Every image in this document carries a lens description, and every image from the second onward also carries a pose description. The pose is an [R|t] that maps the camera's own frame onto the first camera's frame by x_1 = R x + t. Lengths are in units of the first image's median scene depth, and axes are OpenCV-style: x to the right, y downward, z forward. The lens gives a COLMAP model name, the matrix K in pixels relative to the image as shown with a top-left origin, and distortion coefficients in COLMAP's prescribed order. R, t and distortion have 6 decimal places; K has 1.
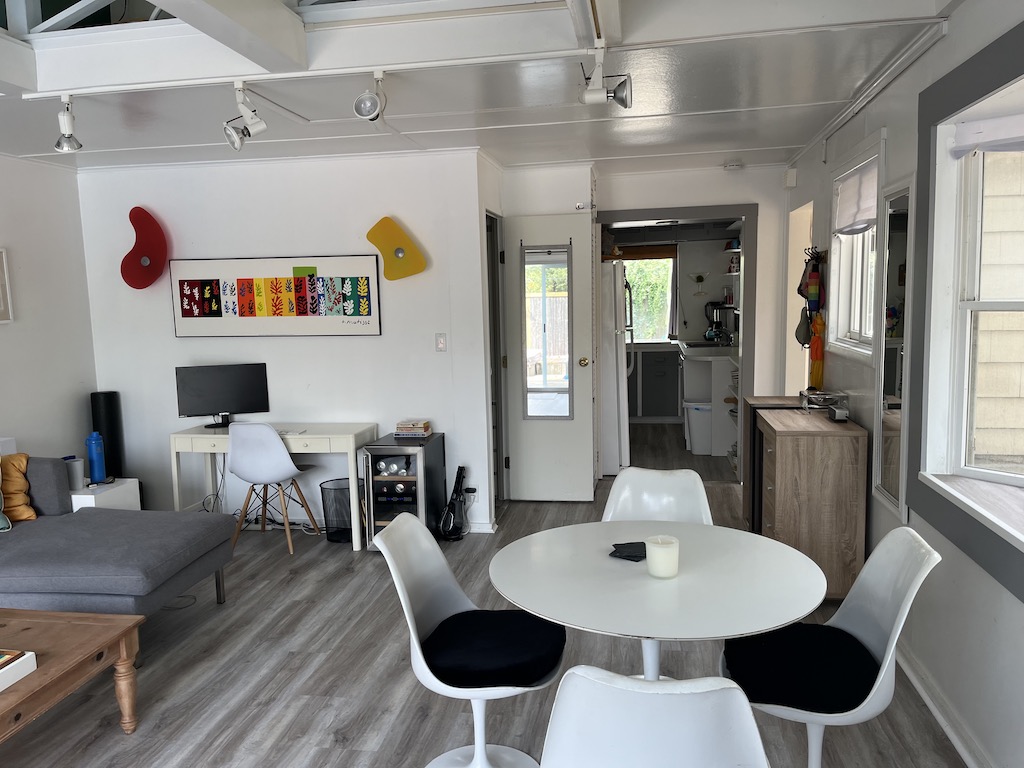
lens RADIAL K [[775.5, 0, 507.1], [0, 775.5, 388.6], [0, 0, 1]] dist [0.073776, -0.094156]
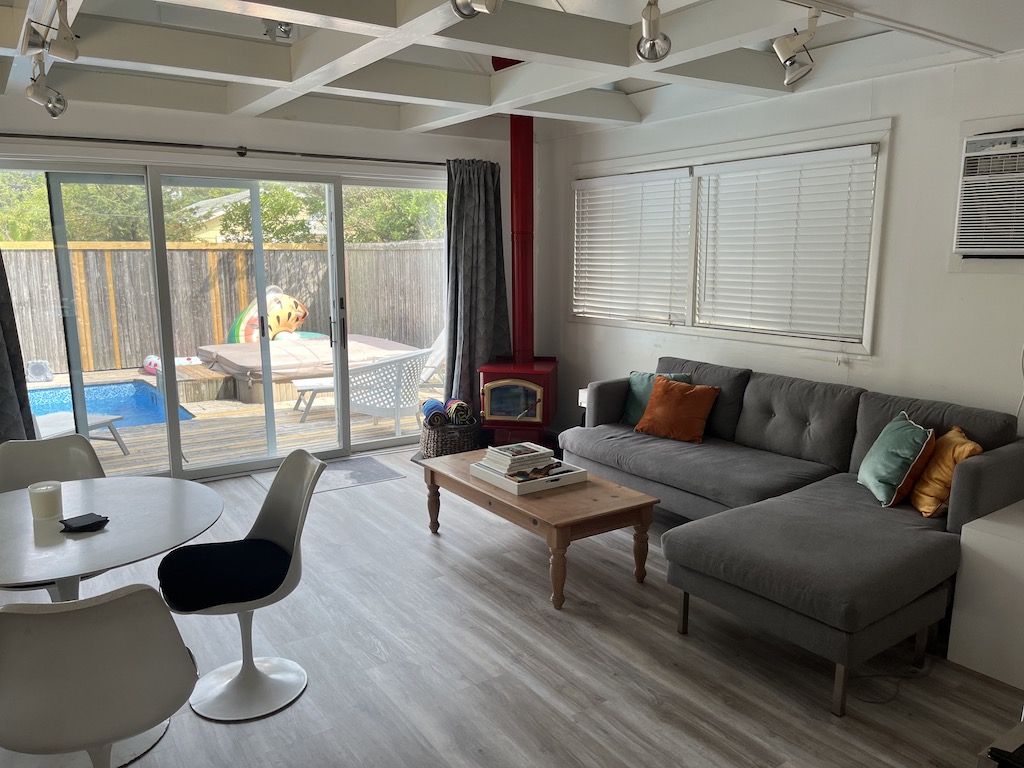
lens RADIAL K [[775.5, 0, 507.1], [0, 775.5, 388.6], [0, 0, 1]] dist [0.073776, -0.094156]
pose [[-0.718661, 0.150695, -0.678835, 0.214920], [-0.064506, 0.957577, 0.280864, -0.139135], [0.692362, 0.245635, -0.678453, 1.011364]]
